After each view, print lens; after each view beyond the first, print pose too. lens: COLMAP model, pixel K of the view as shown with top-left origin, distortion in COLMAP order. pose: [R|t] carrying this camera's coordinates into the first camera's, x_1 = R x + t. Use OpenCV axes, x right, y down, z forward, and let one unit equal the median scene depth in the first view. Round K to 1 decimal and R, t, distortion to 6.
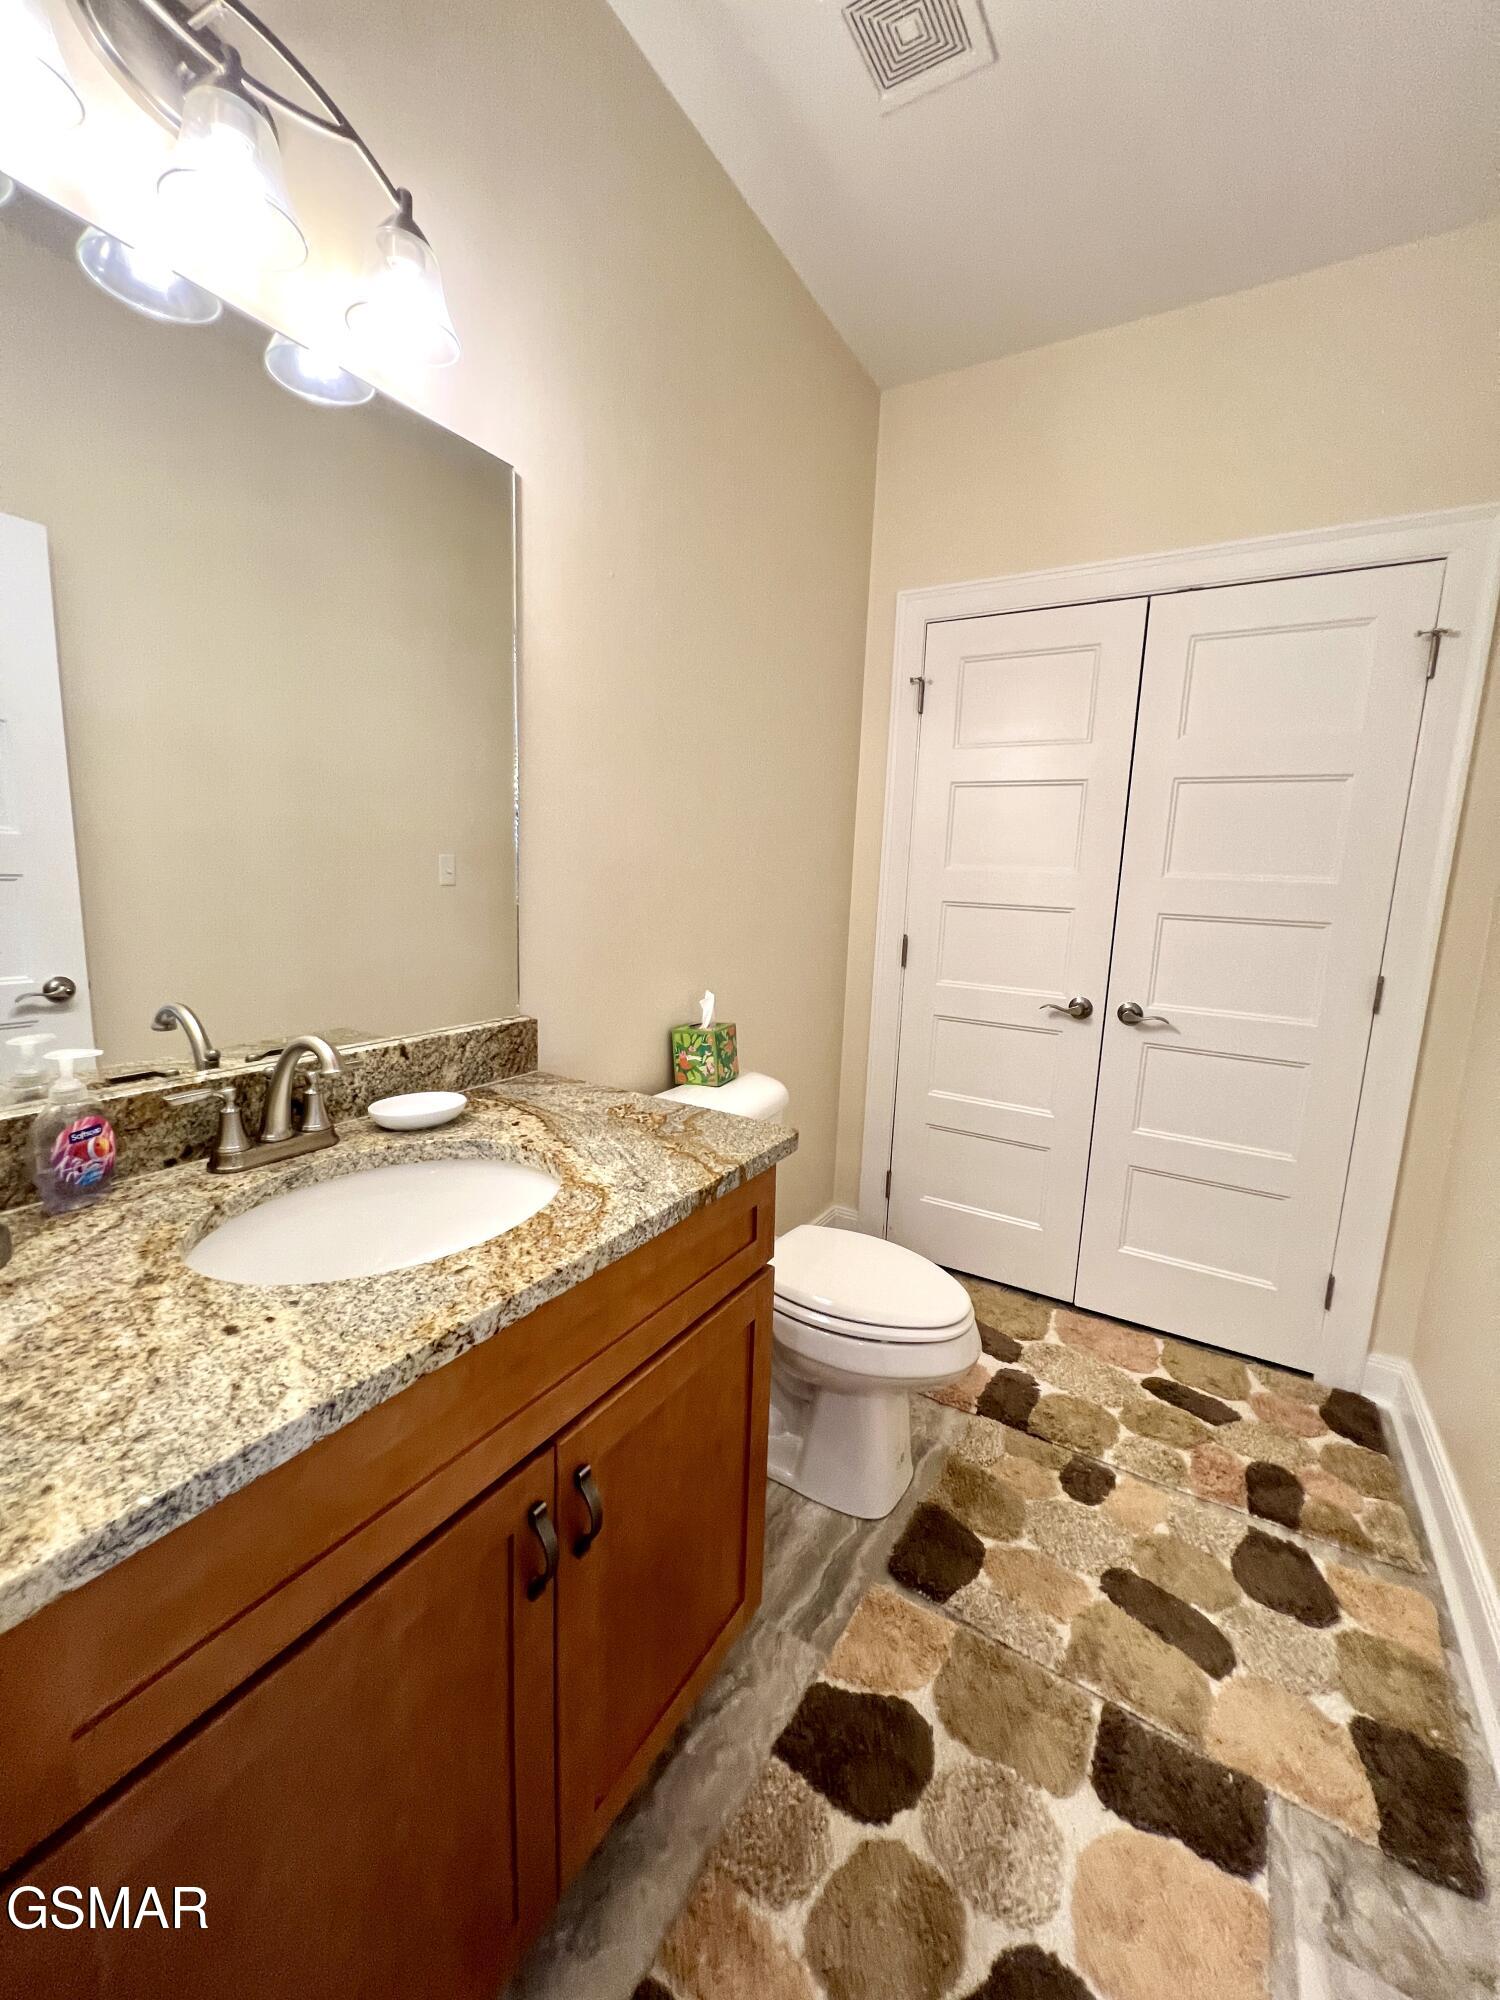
lens RADIAL K [[800.3, 0, 750.1], [0, 800.3, 993.5], [0, 0, 1]] dist [-0.002654, 0.000133]
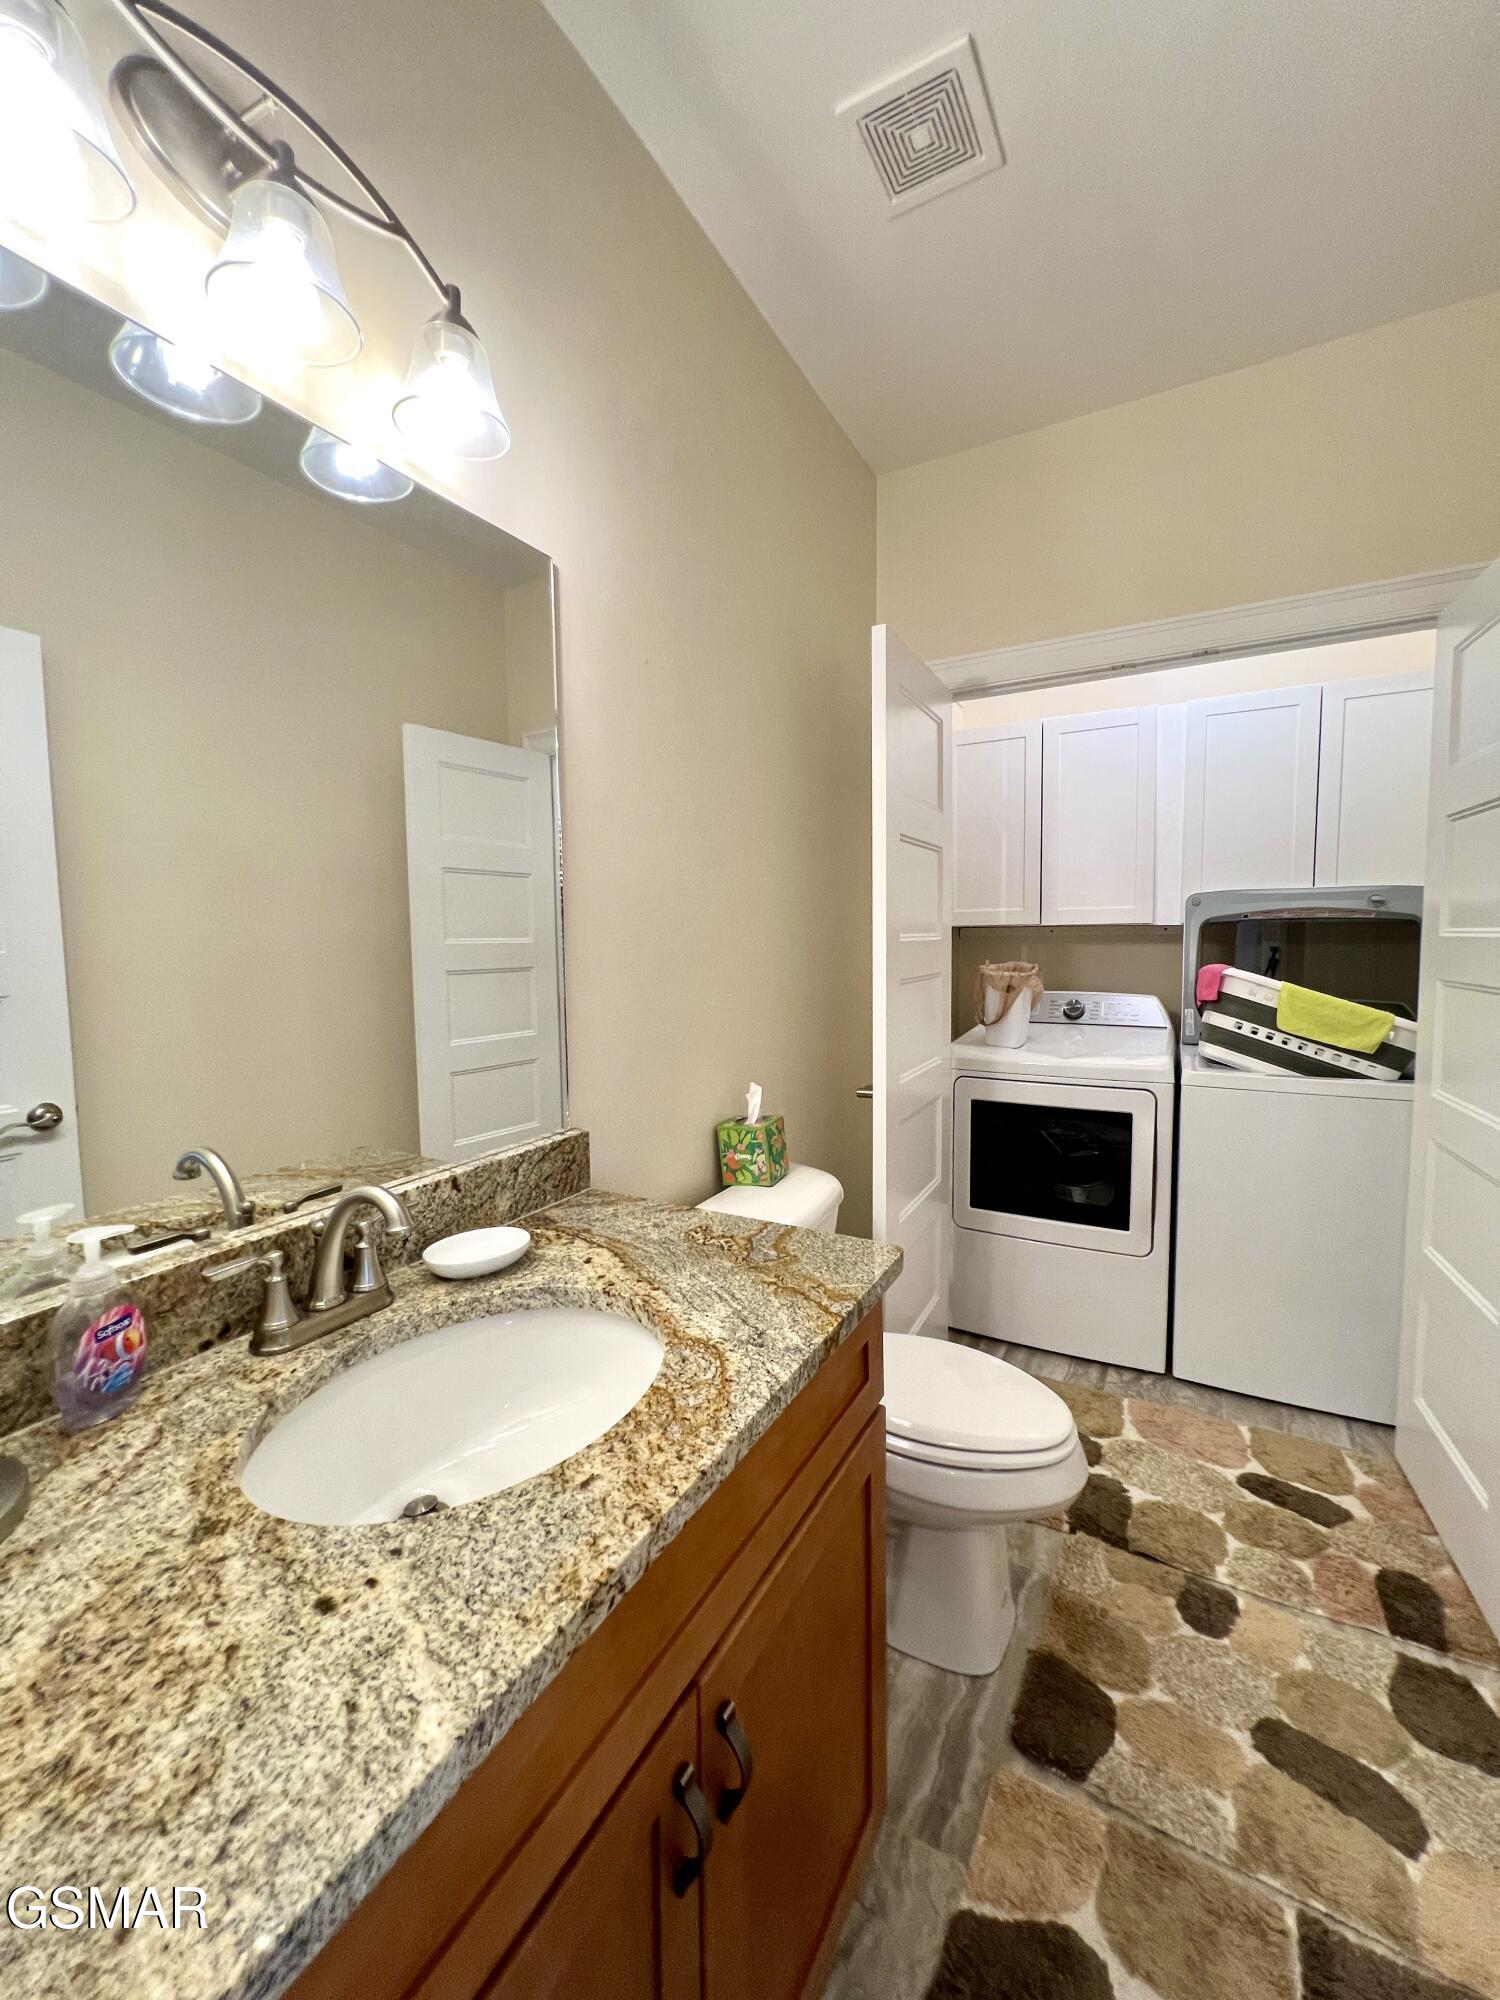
lens RADIAL K [[800.3, 0, 750.1], [0, 800.3, 993.5], [0, 0, 1]] dist [-0.002654, 0.000133]
pose [[0.998271, -0.051636, 0.028078, -0.136370], [0.053754, 0.995282, -0.080769, -0.056899], [-0.023775, 0.082138, 0.996337, 0.095652]]
